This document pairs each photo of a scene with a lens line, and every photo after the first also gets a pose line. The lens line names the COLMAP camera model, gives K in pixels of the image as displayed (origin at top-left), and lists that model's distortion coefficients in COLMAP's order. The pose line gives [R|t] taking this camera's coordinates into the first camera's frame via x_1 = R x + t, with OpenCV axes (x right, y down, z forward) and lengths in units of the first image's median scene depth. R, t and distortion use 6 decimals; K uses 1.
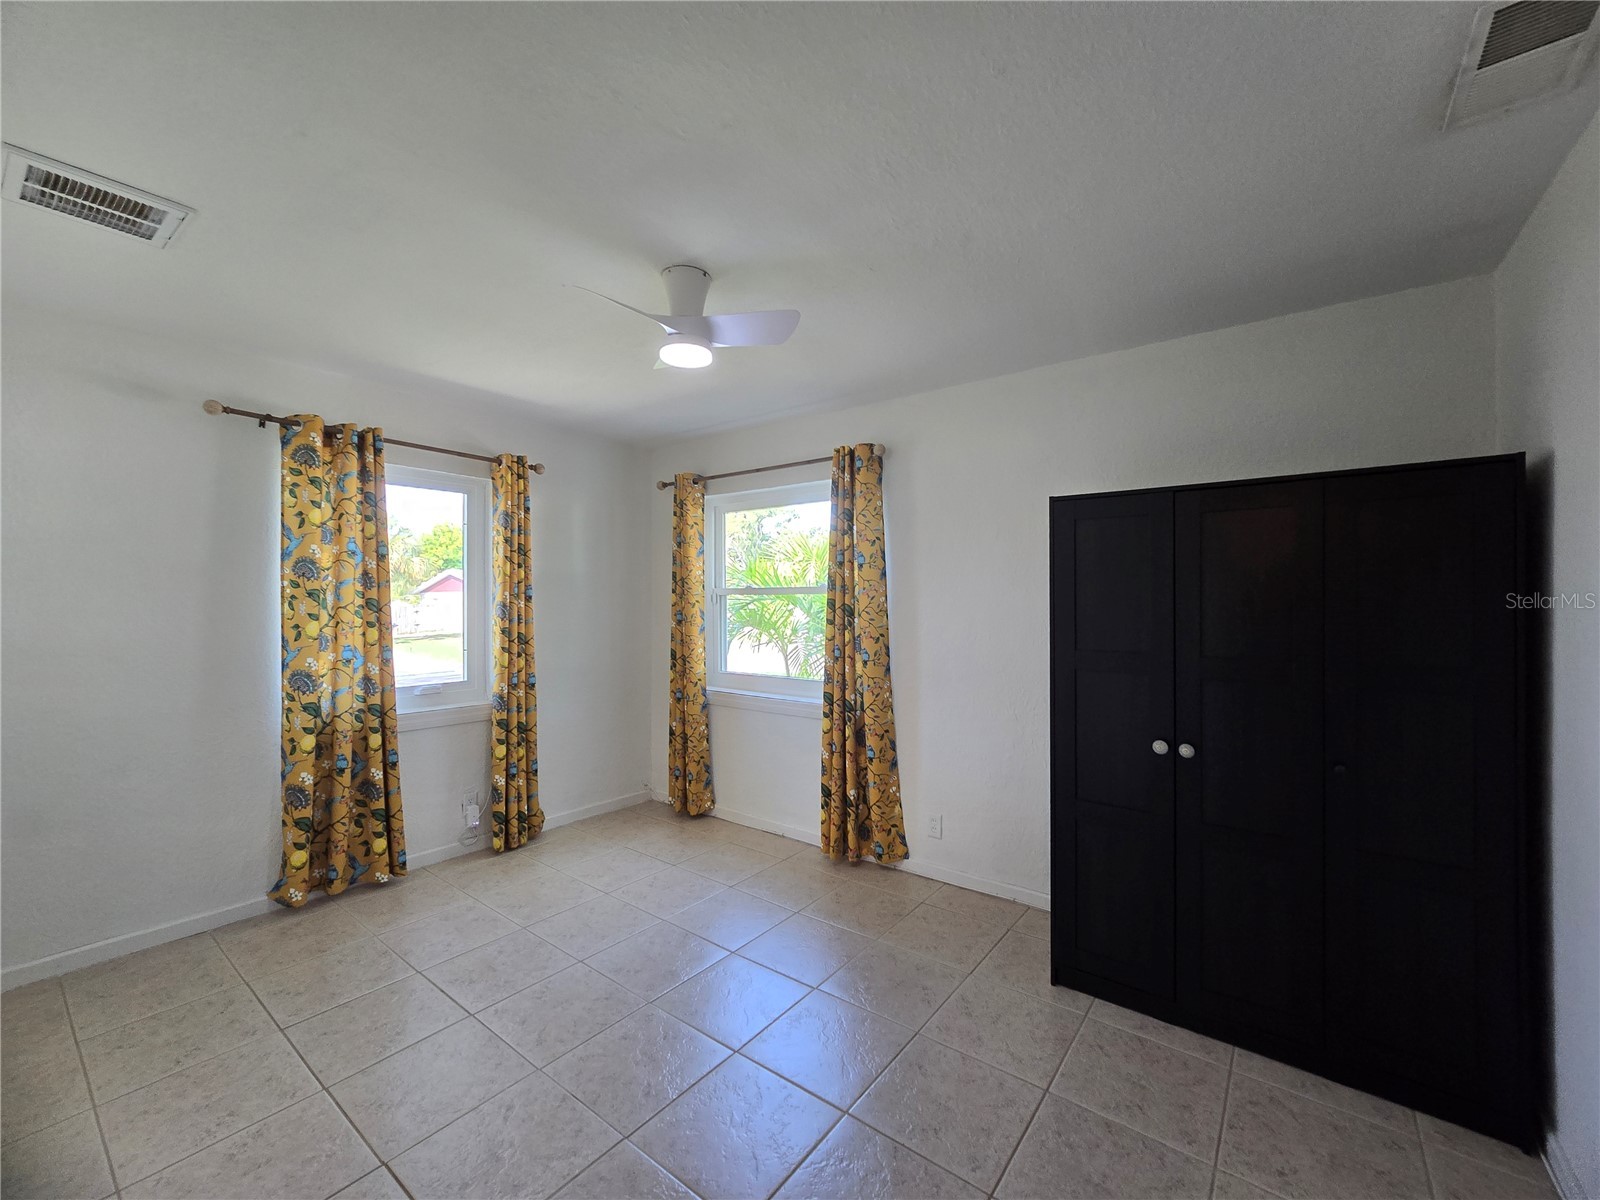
lens RADIAL K [[655.8, 0, 811.4], [0, 655.8, 600.4], [0, 0, 1]] dist [-0.001774, 0.000213]
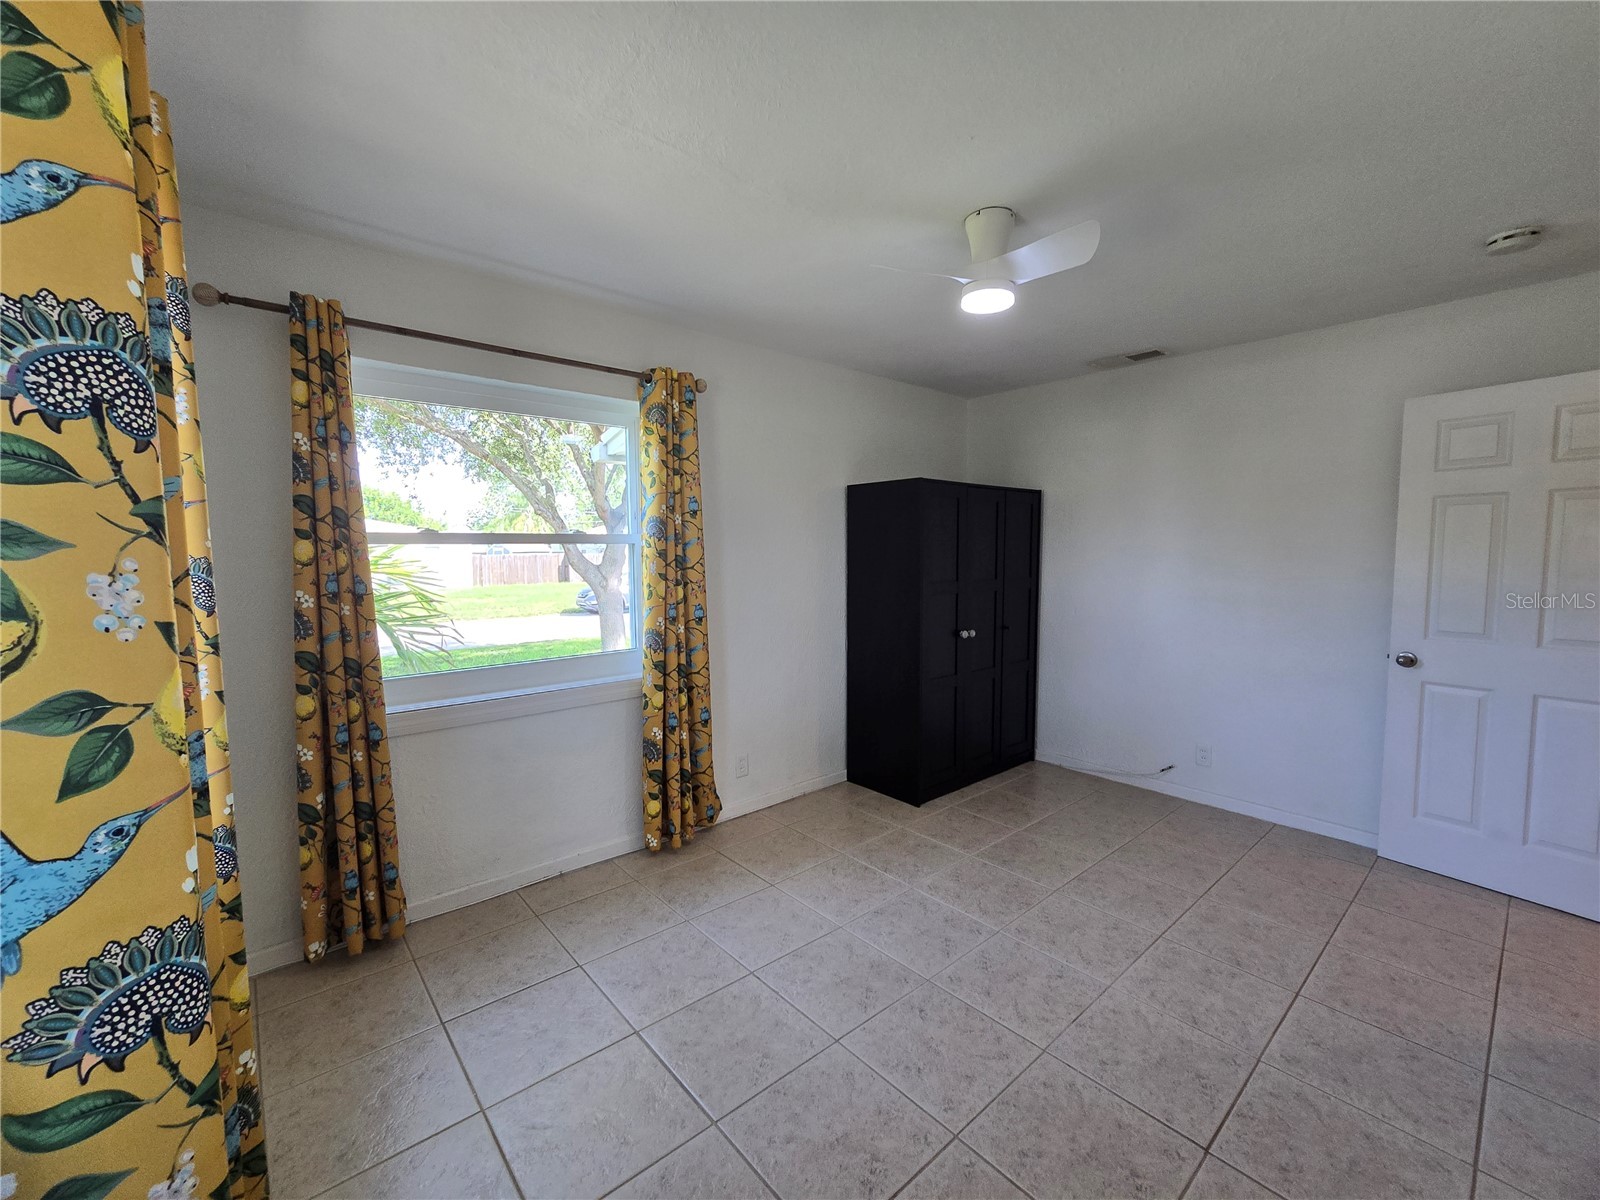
lens RADIAL K [[658.8, 0, 817.5], [0, 658.8, 598.9], [0, 0, 1]] dist [-0.002694, 0.000064]
pose [[0.192331, -0.074404, 0.978505, -0.730338], [0.006098, 0.997193, 0.074626, -0.000929], [-0.981311, -0.008386, 0.192245, 0.617605]]
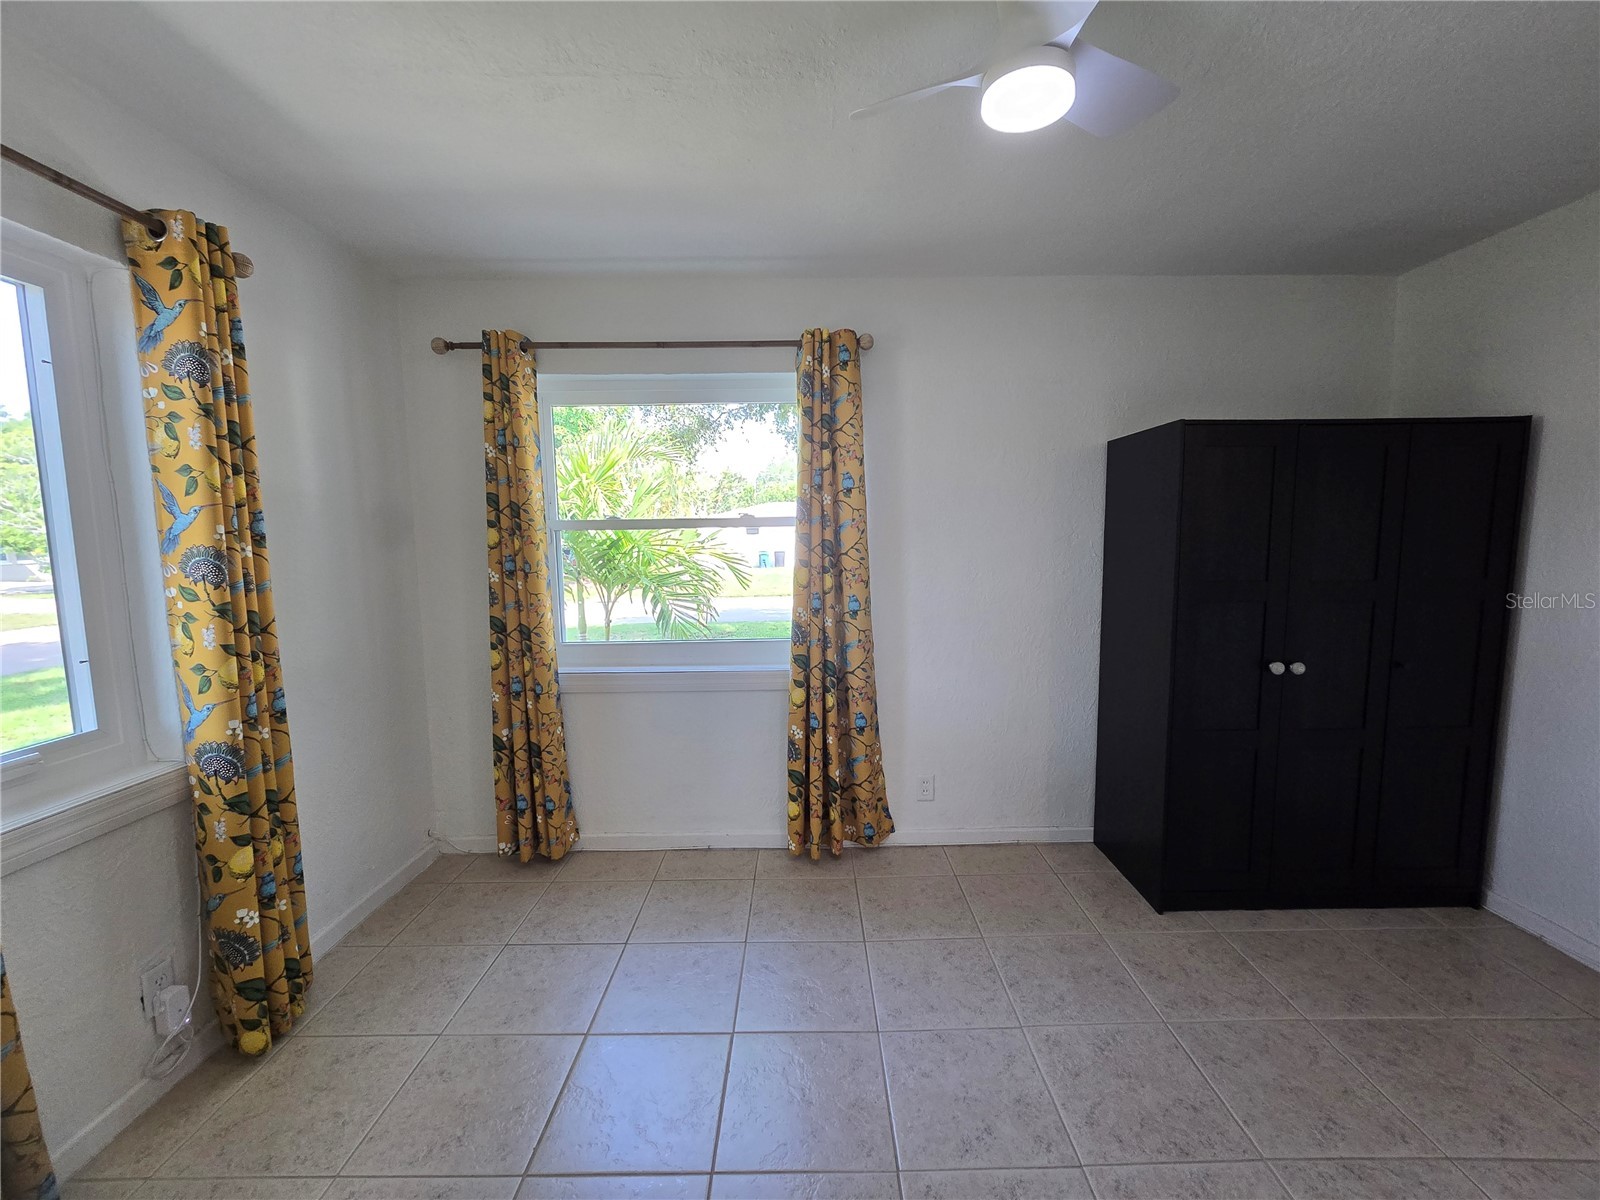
lens RADIAL K [[655.8, 0, 811.4], [0, 655.8, 600.4], [0, 0, 1]] dist [-0.001774, 0.000213]
pose [[0.788436, -0.072328, 0.610849, -0.418332], [0.012435, 0.994734, 0.101732, -0.002307], [-0.614991, -0.072613, 0.785184, 0.375358]]
